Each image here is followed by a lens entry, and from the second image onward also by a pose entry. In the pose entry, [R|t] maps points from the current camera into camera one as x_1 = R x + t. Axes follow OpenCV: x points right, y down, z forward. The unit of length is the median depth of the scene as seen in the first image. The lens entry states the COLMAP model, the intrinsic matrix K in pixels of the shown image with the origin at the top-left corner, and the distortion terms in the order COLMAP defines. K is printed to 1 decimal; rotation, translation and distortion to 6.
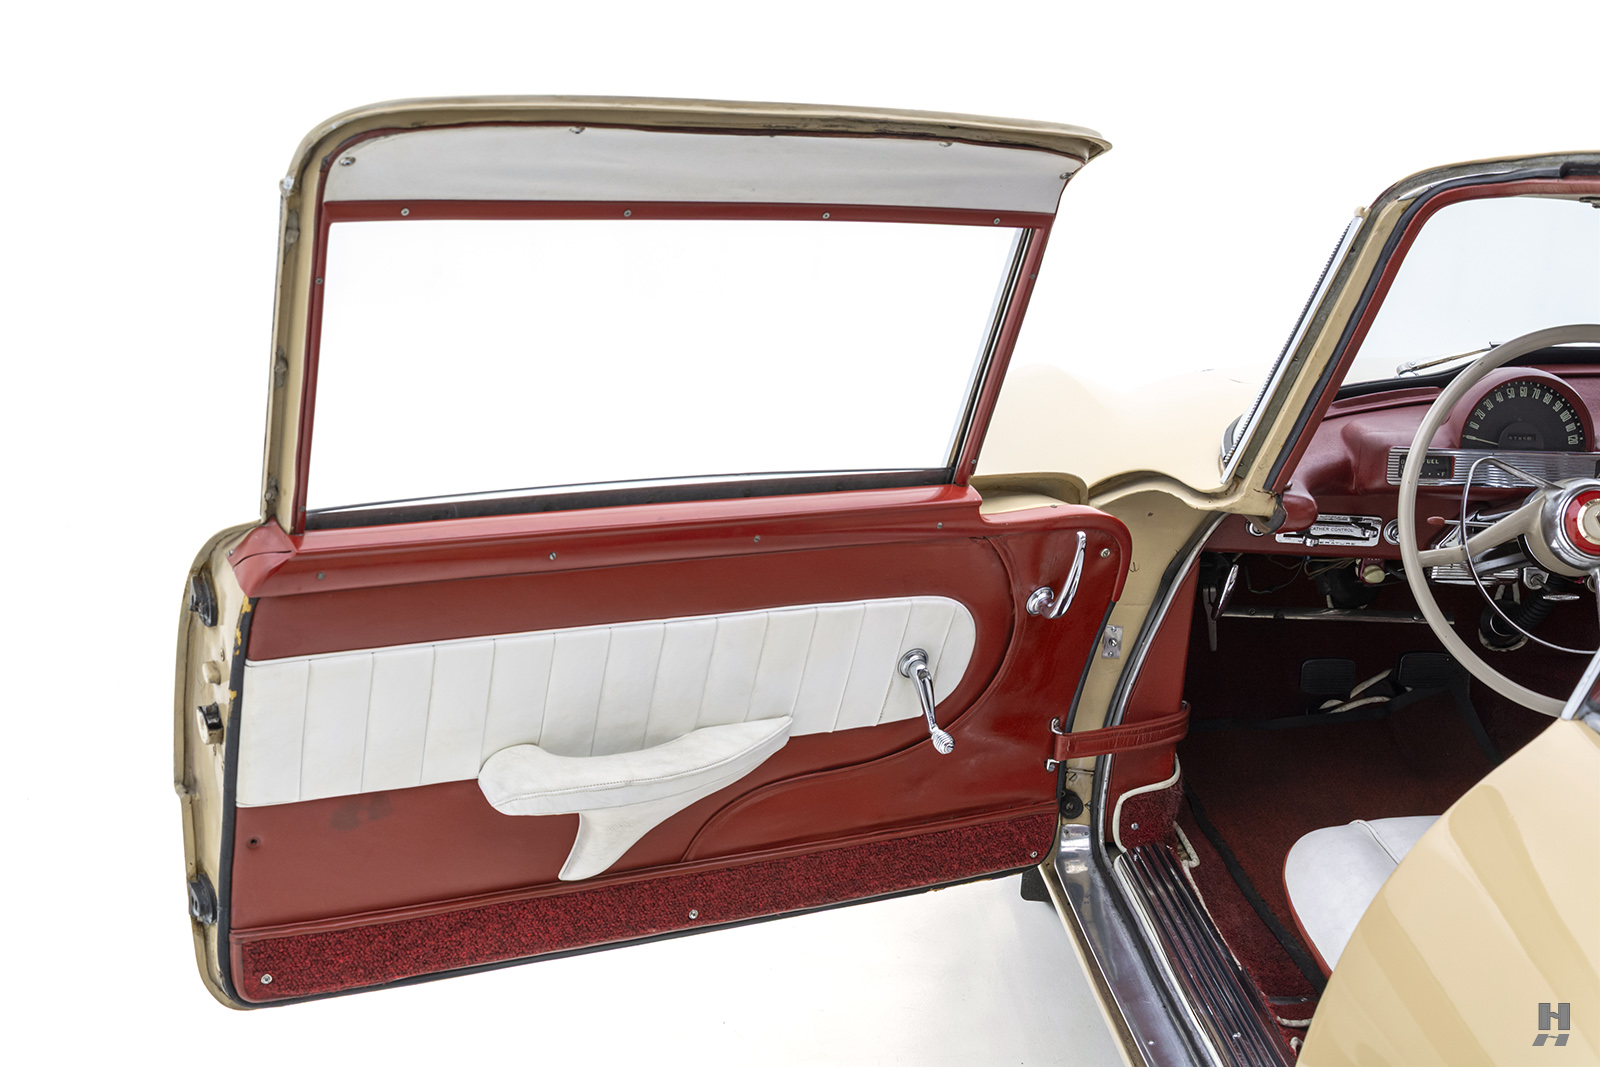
lens RADIAL K [[1747.3, 0, 799.3], [0, 1747.3, 562.4], [0, 0, 1]] dist [-0.008148, -0.010342]
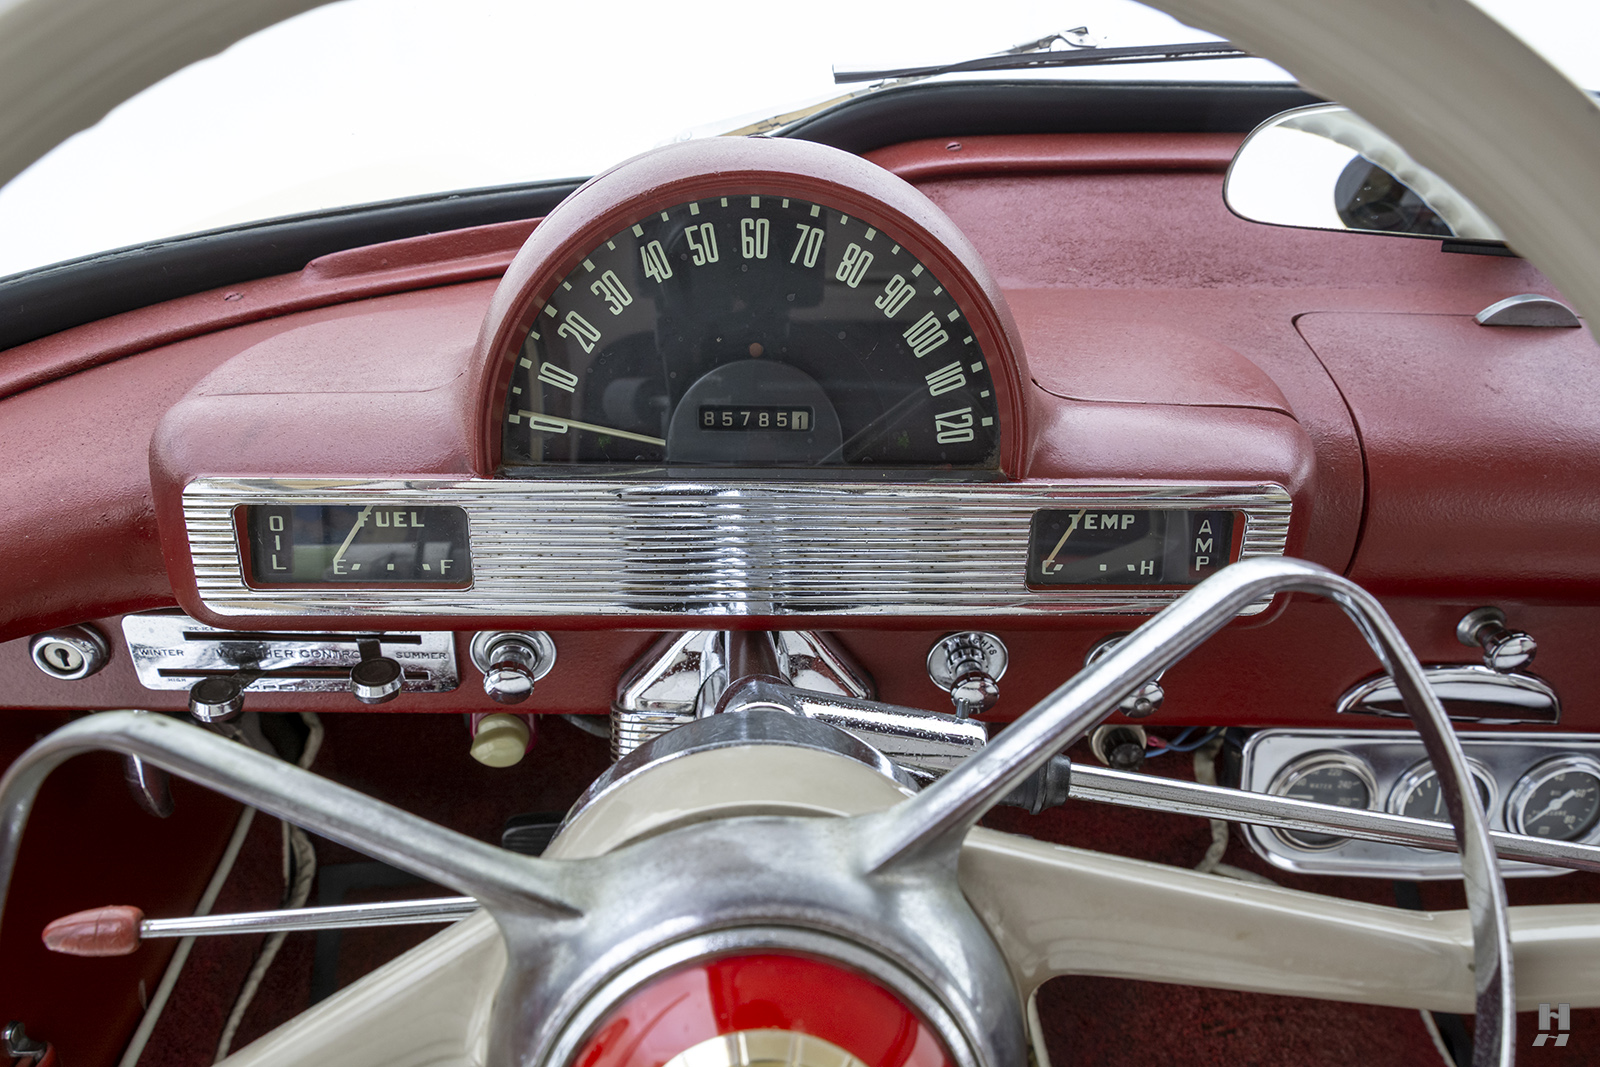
lens RADIAL K [[1190.7, 0, 792.4], [0, 1190.7, 534.9], [0, 0, 1]] dist [-0.005541, -0.005940]
pose [[0.999597, -0.011275, 0.026057, 0.415201], [0.006234, 0.982531, 0.185996, -0.087662], [-0.027699, -0.185759, 0.982205, 0.824924]]
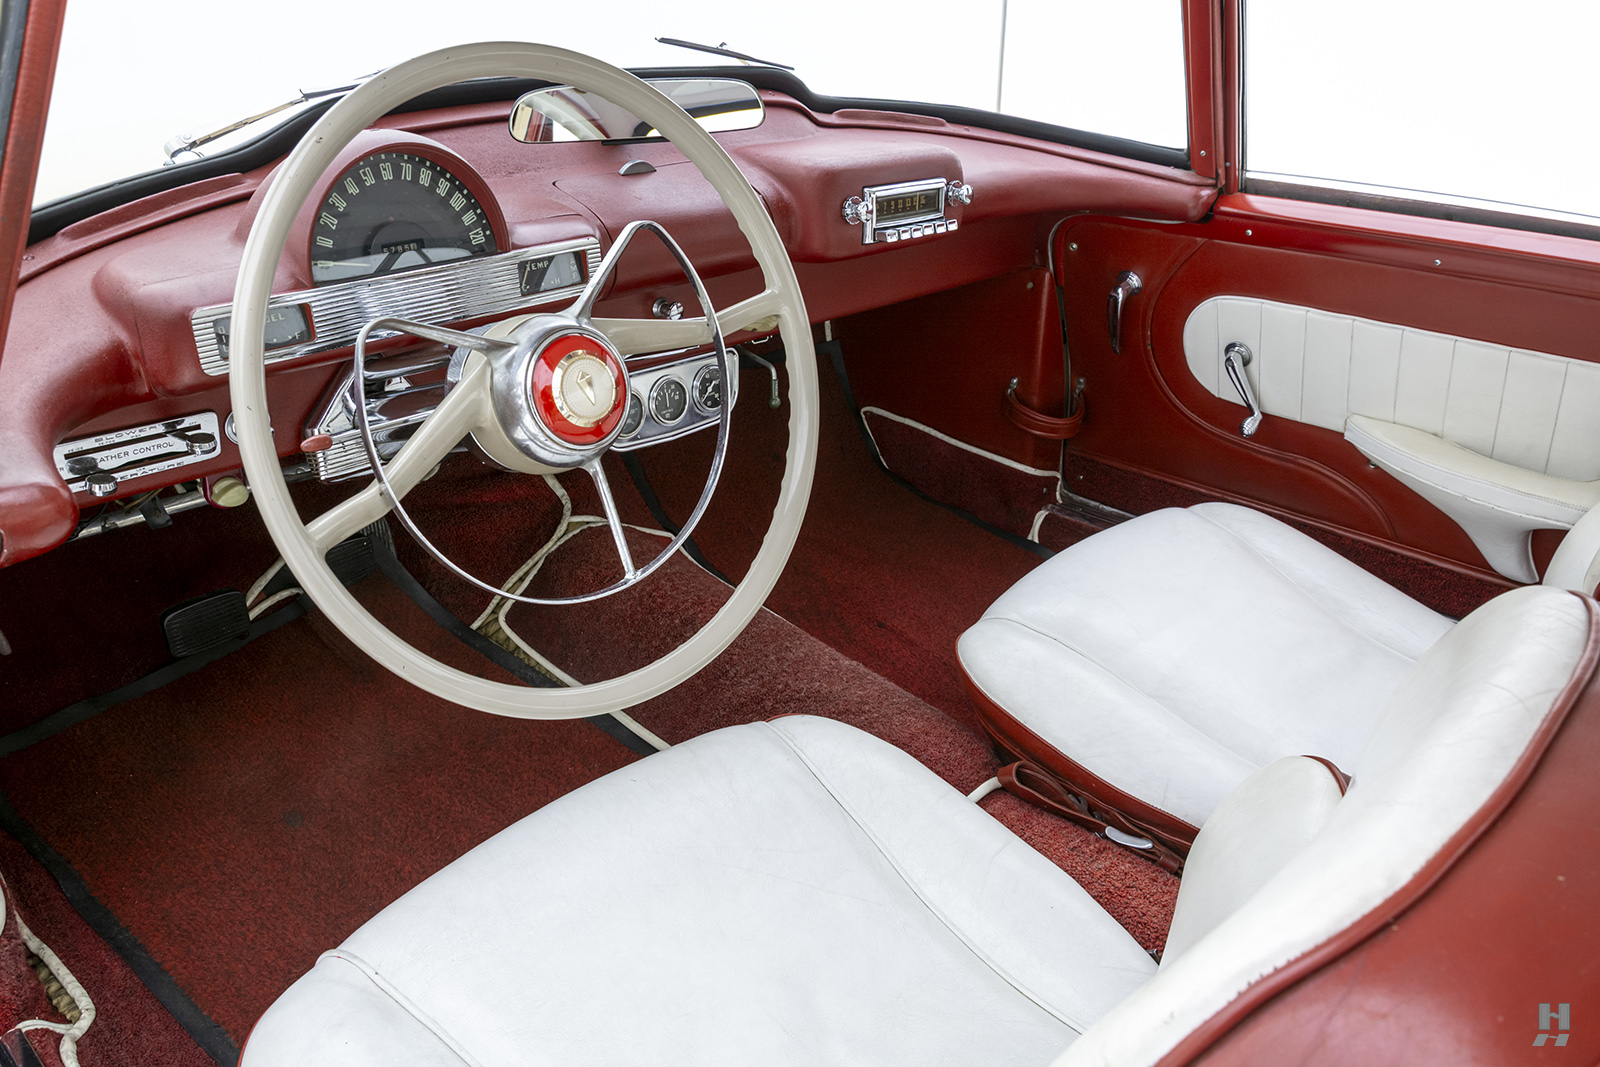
lens RADIAL K [[1190.7, 0, 792.4], [0, 1190.7, 534.9], [0, 0, 1]] dist [-0.005541, -0.005940]
pose [[0.711052, -0.326901, 0.622528, 0.216987], [0.171853, 0.939301, 0.296953, -0.077498], [-0.681815, -0.104165, 0.724071, 0.591167]]
